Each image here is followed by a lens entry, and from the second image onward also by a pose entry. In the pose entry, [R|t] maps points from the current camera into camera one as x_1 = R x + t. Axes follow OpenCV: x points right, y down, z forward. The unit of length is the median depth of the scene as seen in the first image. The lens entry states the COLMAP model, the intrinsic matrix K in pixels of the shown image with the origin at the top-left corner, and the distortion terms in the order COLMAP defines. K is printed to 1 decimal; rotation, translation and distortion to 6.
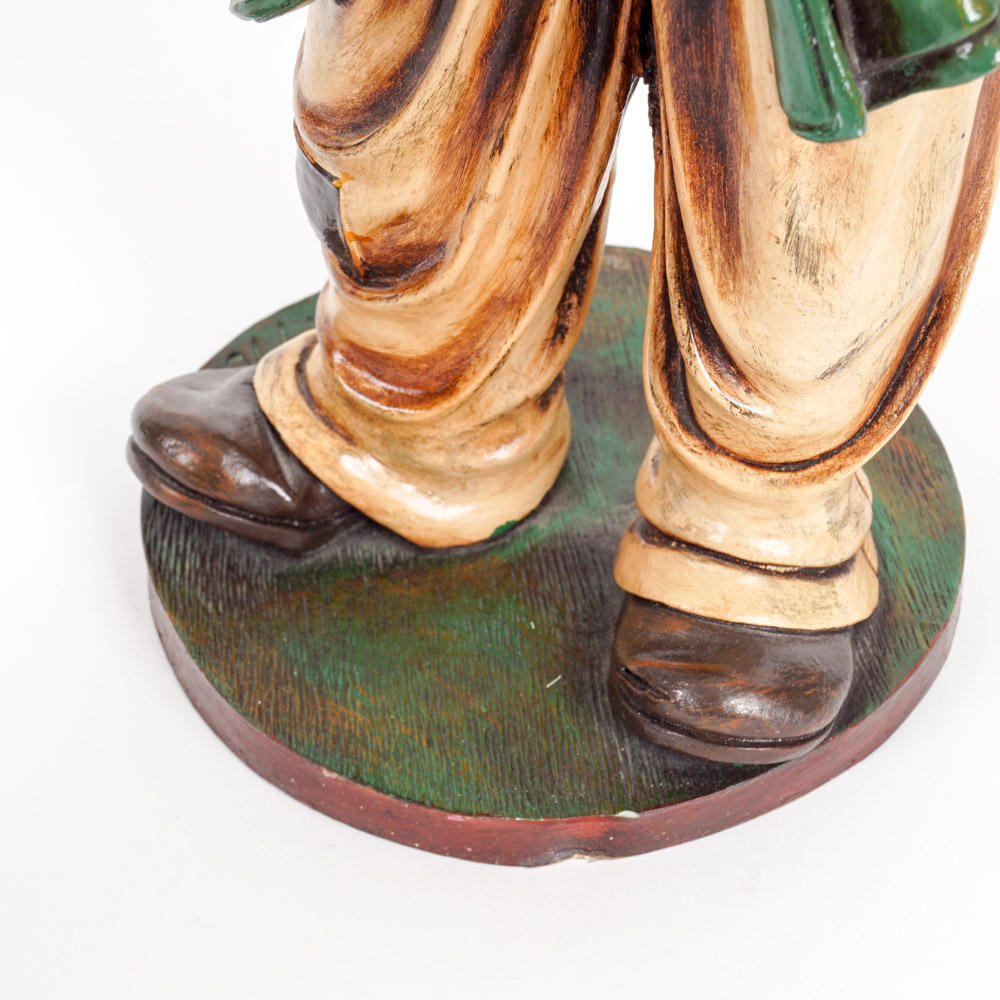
lens RADIAL K [[2681.9, 0, 504.7], [0, 2681.9, 500.7], [0, 0, 1]] dist [-0.086035, 0.000000]
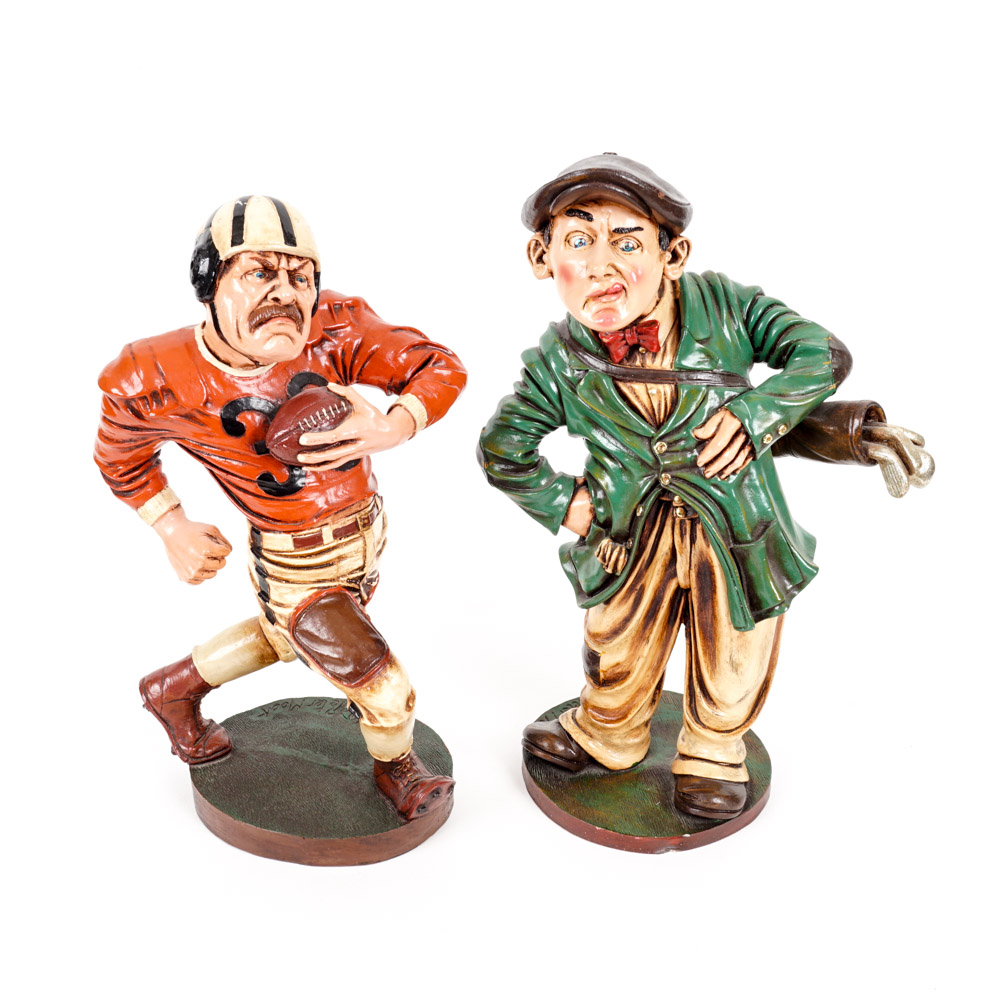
lens RADIAL K [[1556.5, 0, 500.6], [0, 1556.5, 501.6], [0, 0, 1]] dist [-0.051364, 0.000000]
pose [[0.996658, -0.011122, 0.080921, -0.355480], [0.034758, 0.954266, -0.296932, 0.296477], [-0.073918, 0.298752, 0.951464, -1.030043]]
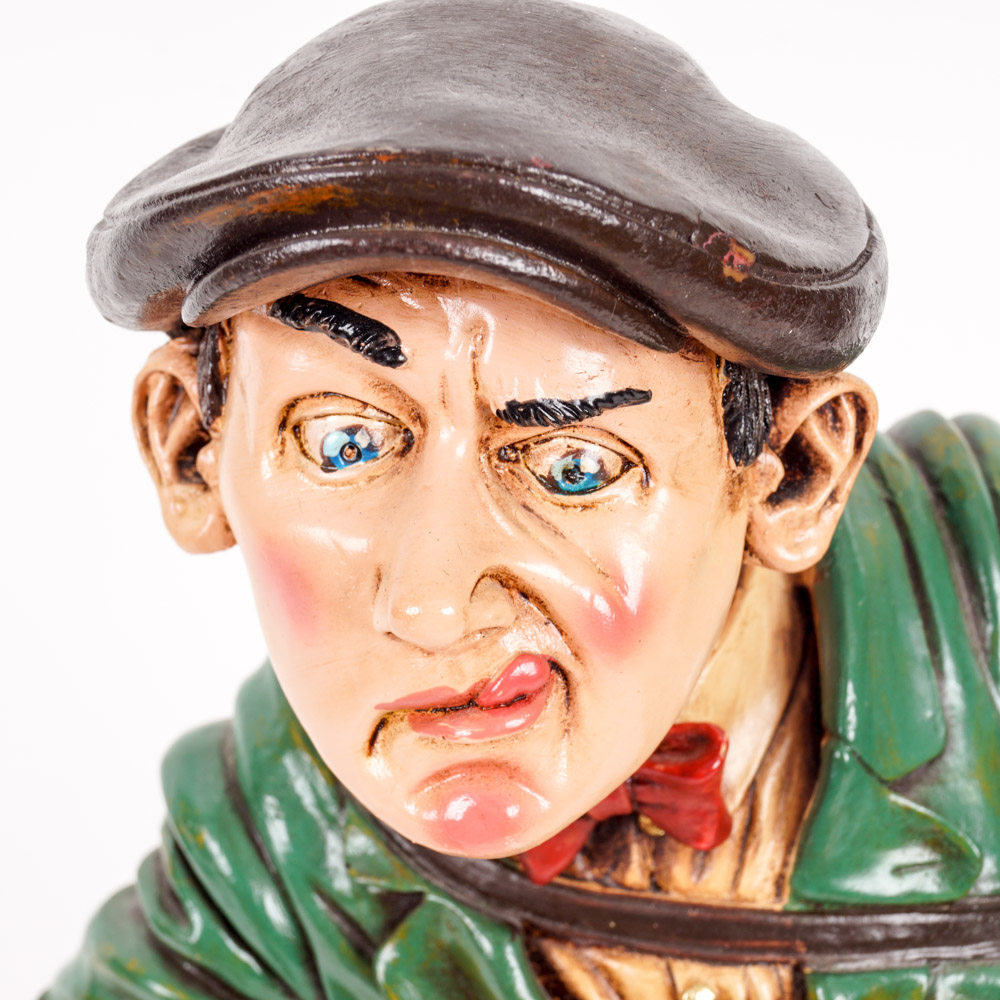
lens RADIAL K [[2681.9, 0, 502.0], [0, 2681.9, 500.8], [0, 0, 1]] dist [-0.086035, 0.000000]
pose [[0.994937, -0.030723, 0.095689, -0.139802], [0.047939, 0.981908, -0.183192, -0.388535], [-0.088329, 0.186852, 0.978409, -0.046609]]
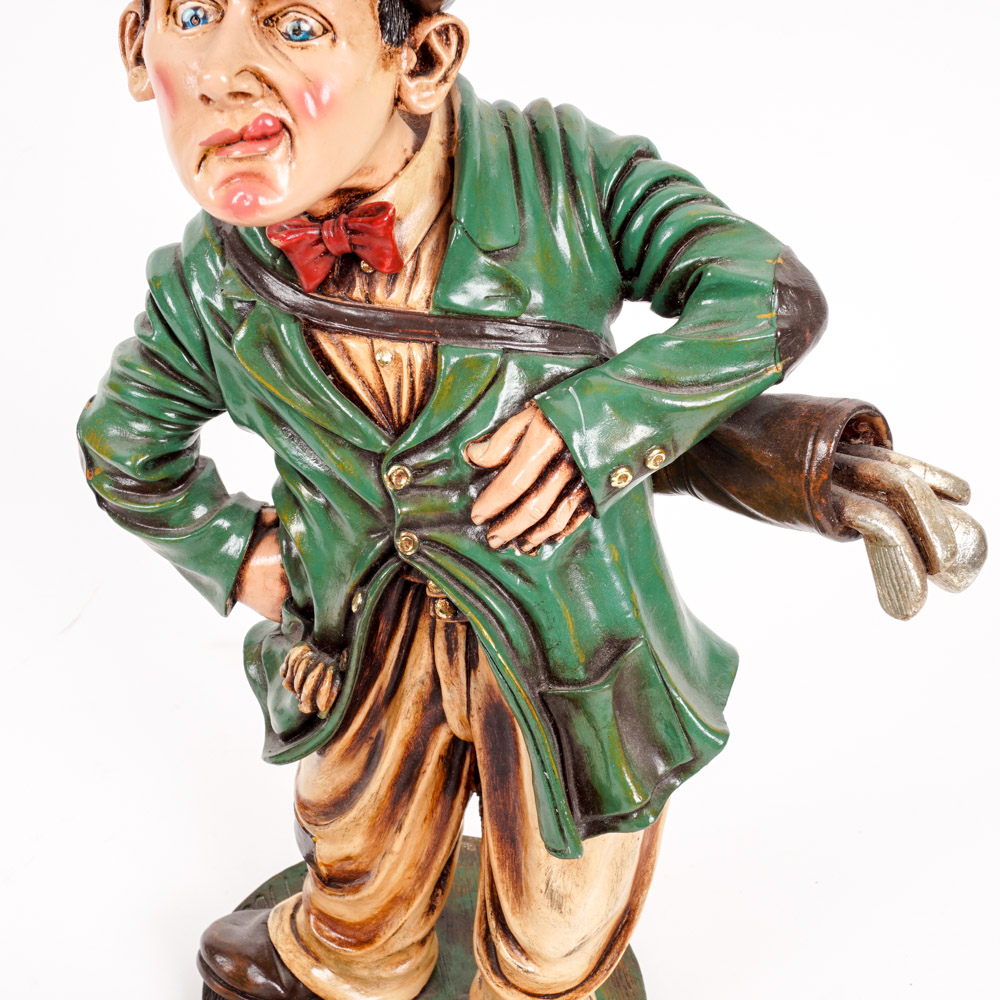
lens RADIAL K [[1556.5, 0, 515.3], [0, 1556.5, 497.4], [0, 0, 1]] dist [-0.051364, 0.000000]
pose [[0.998315, 0.037937, 0.043920, 0.021487], [-0.028348, 0.979108, -0.201356, -0.134657], [-0.050641, 0.199772, 0.978533, -0.129860]]
